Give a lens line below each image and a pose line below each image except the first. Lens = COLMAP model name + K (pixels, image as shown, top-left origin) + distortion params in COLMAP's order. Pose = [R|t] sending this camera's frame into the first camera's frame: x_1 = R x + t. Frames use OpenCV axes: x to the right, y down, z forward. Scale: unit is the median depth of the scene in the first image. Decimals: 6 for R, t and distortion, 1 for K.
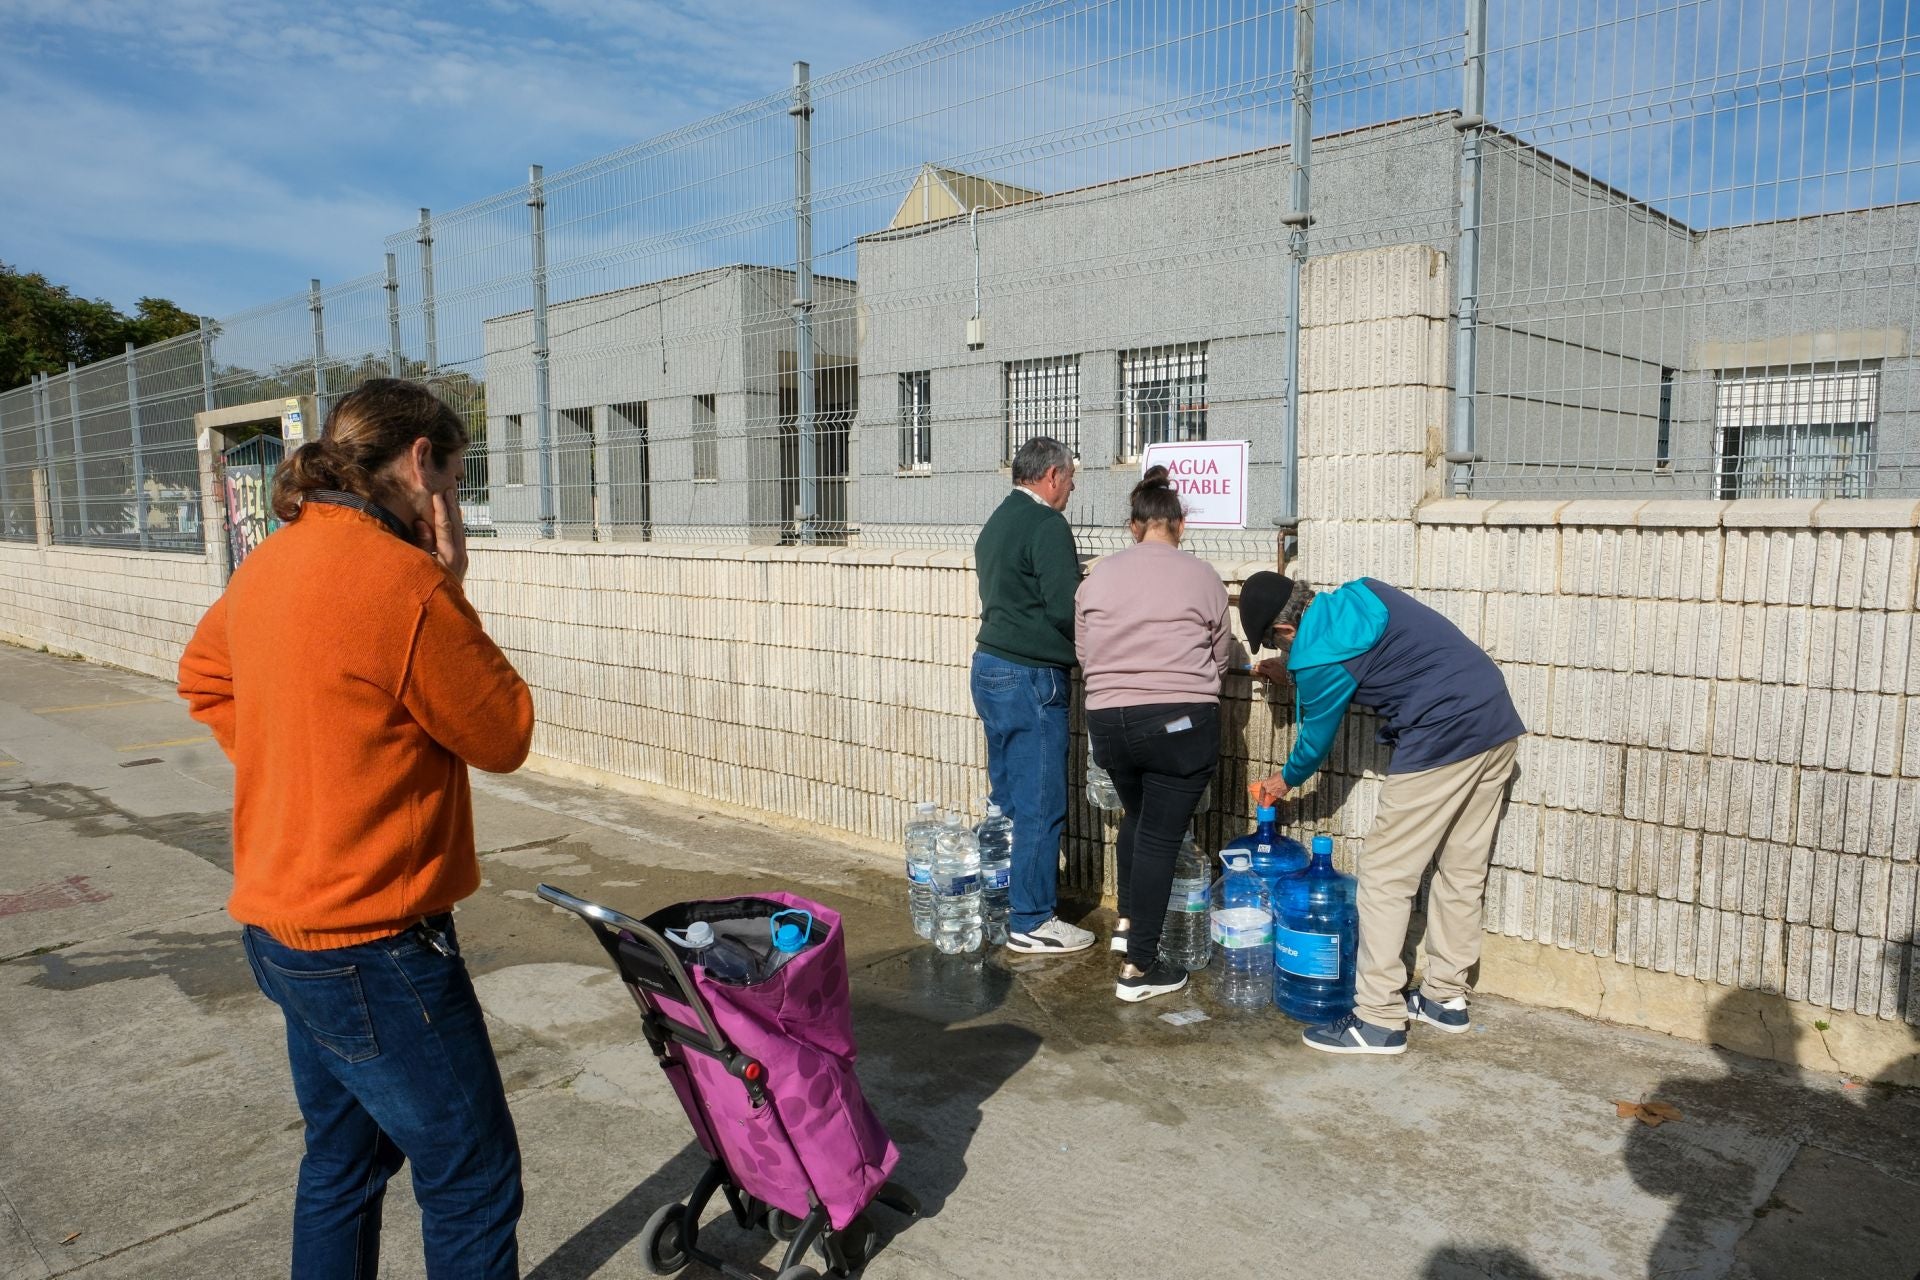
lens RADIAL K [[1286.9, 0, 967.5], [0, 1286.9, 658.3], [0, 0, 1]] dist [-0.020128, 0.009567]
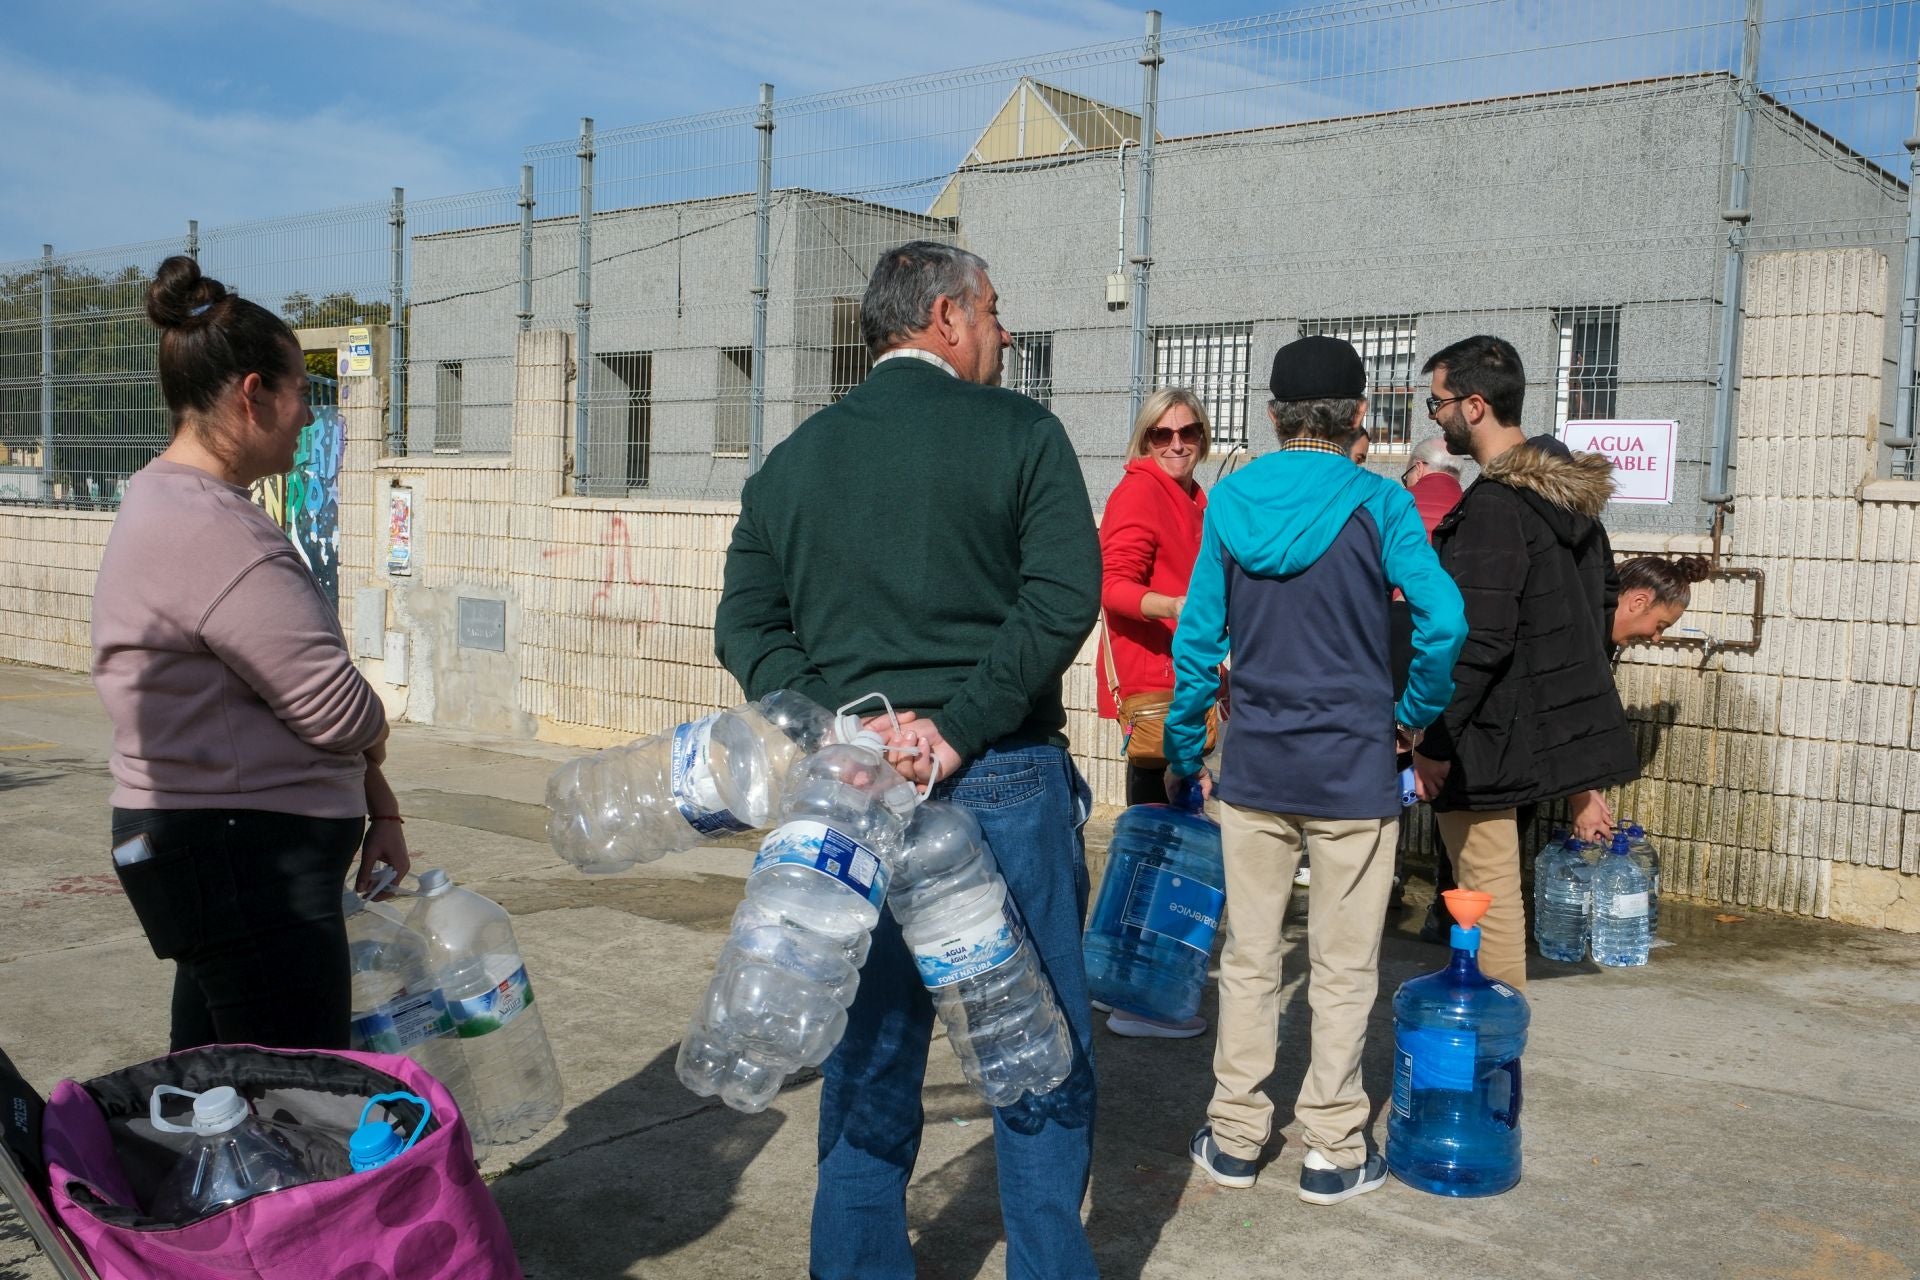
lens RADIAL K [[1791.8, 0, 1000.8], [0, 1791.8, 662.6], [0, 0, 1]] dist [-0.005083, 0.000000]
pose [[0.996597, 0.036617, 0.073842, -0.429559], [-0.033761, 0.998646, -0.039570, 0.104079], [-0.075191, 0.036942, 0.996485, -0.406006]]
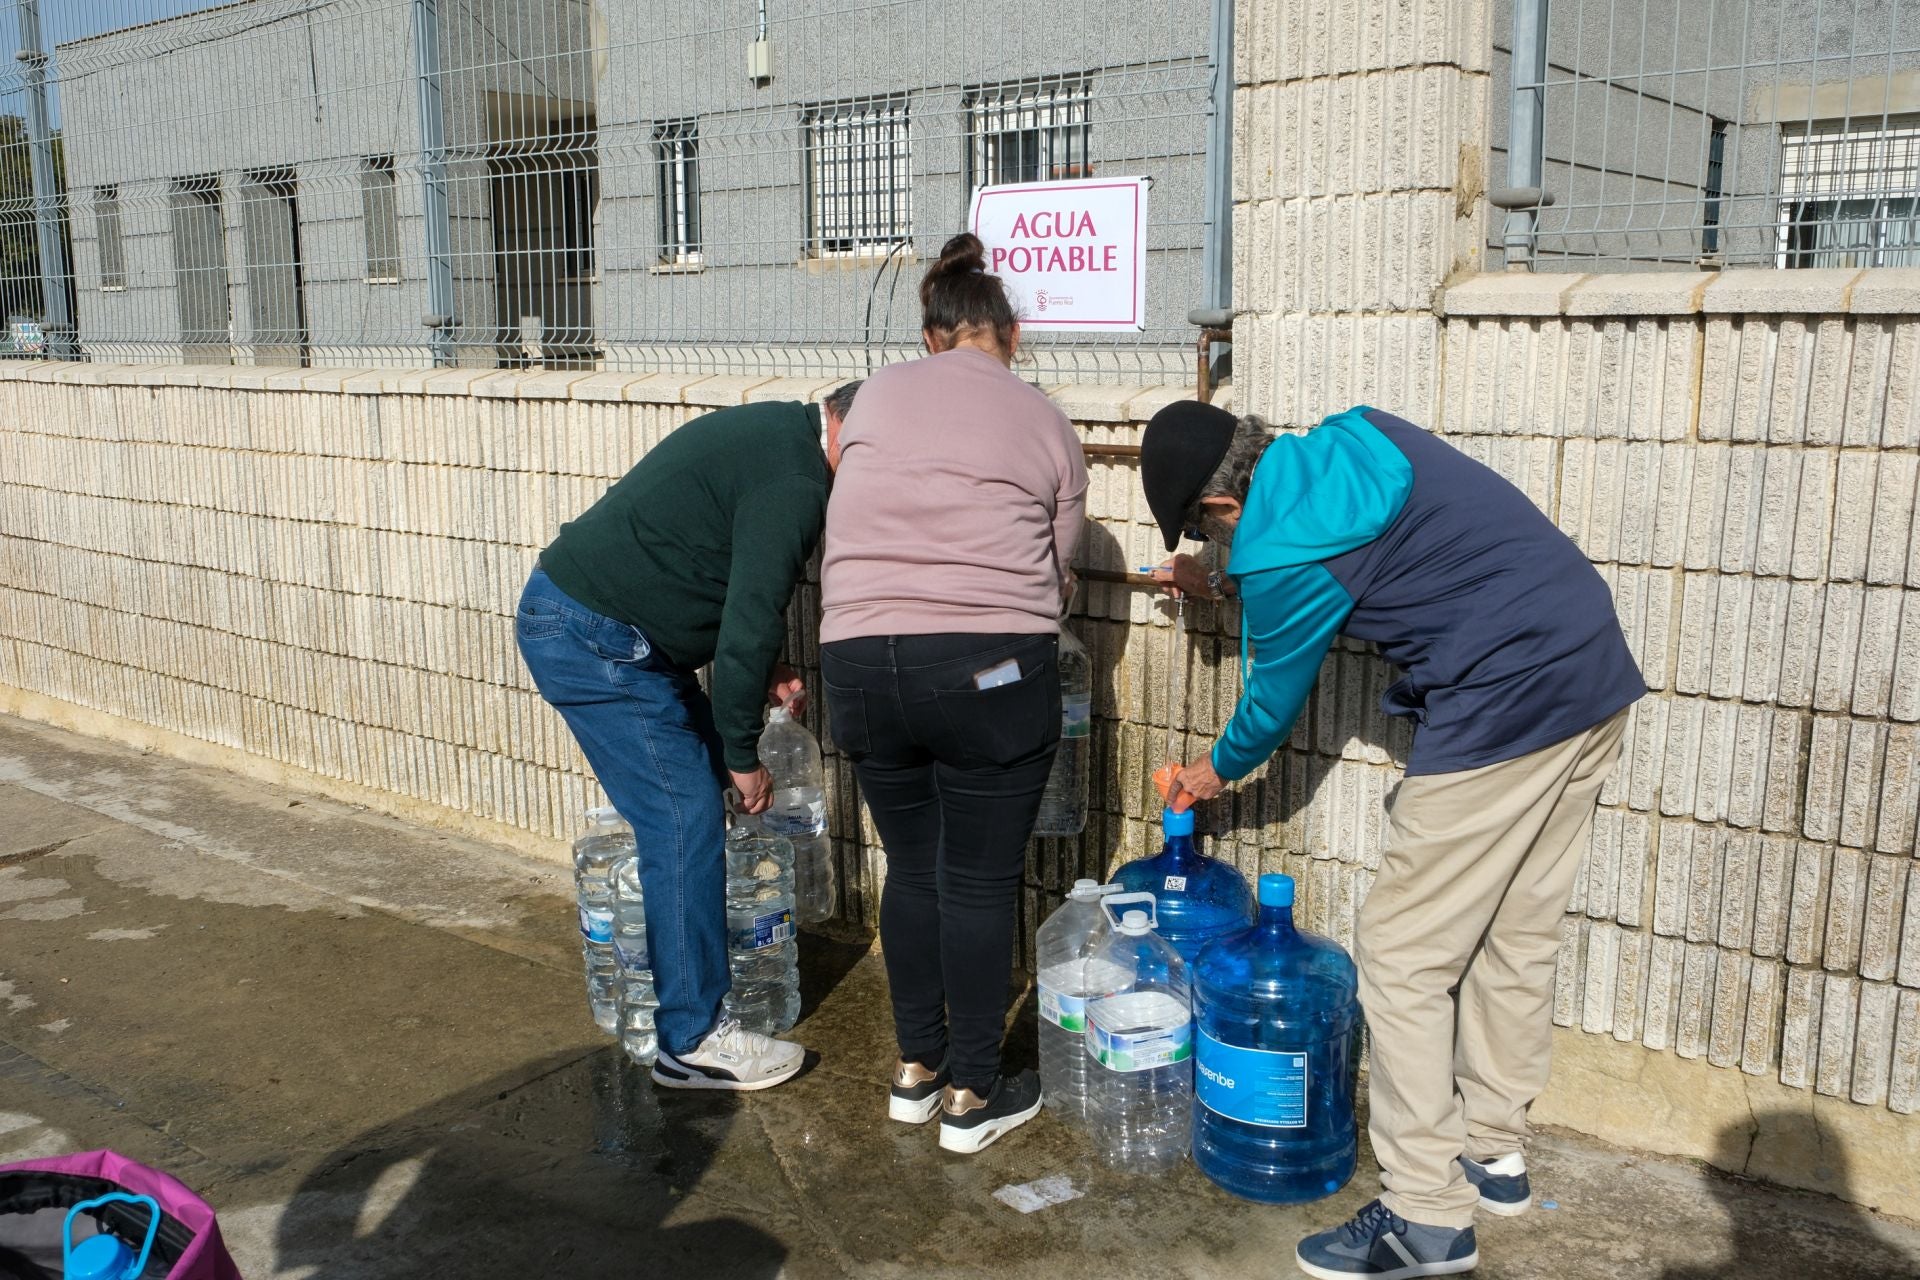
lens RADIAL K [[1659.7, 0, 935.5], [0, 1659.7, 636.3], [0, 0, 1]] dist [-0.002774, 0.016129]
pose [[0.996317, -0.018012, 0.083830, 0.057030], [0.012224, 0.997538, 0.069049, -0.015712], [-0.084867, -0.067770, 0.994085, 0.249272]]
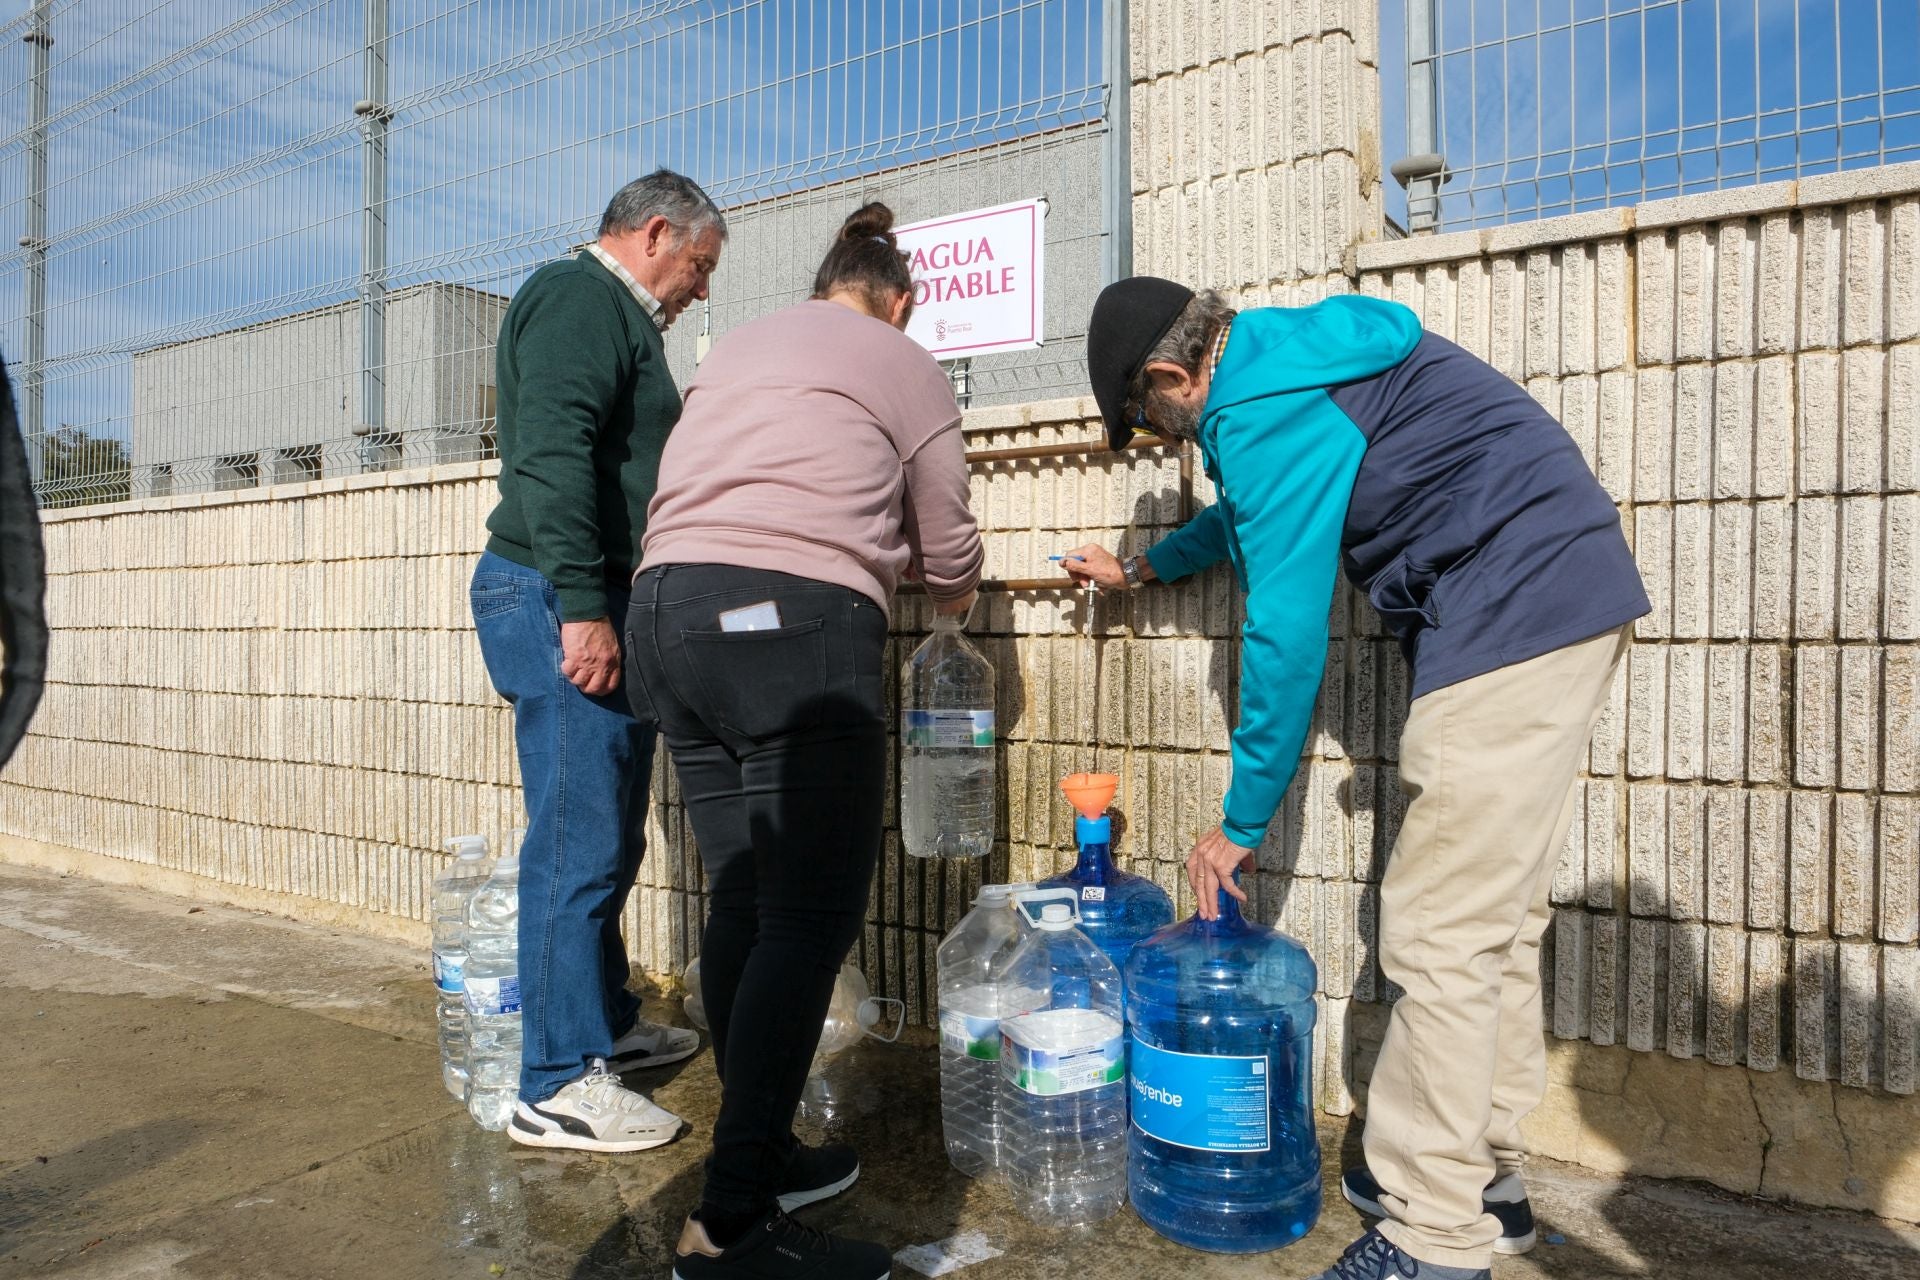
lens RADIAL K [[1286.9, 0, 962.5], [0, 1286.9, 628.2], [0, 0, 1]] dist [-0.020128, 0.009567]
pose [[0.984926, 0.004055, 0.172929, 0.080105], [0.015834, 0.993415, -0.113476, 0.092342], [-0.172251, 0.114504, 0.978376, 0.446916]]
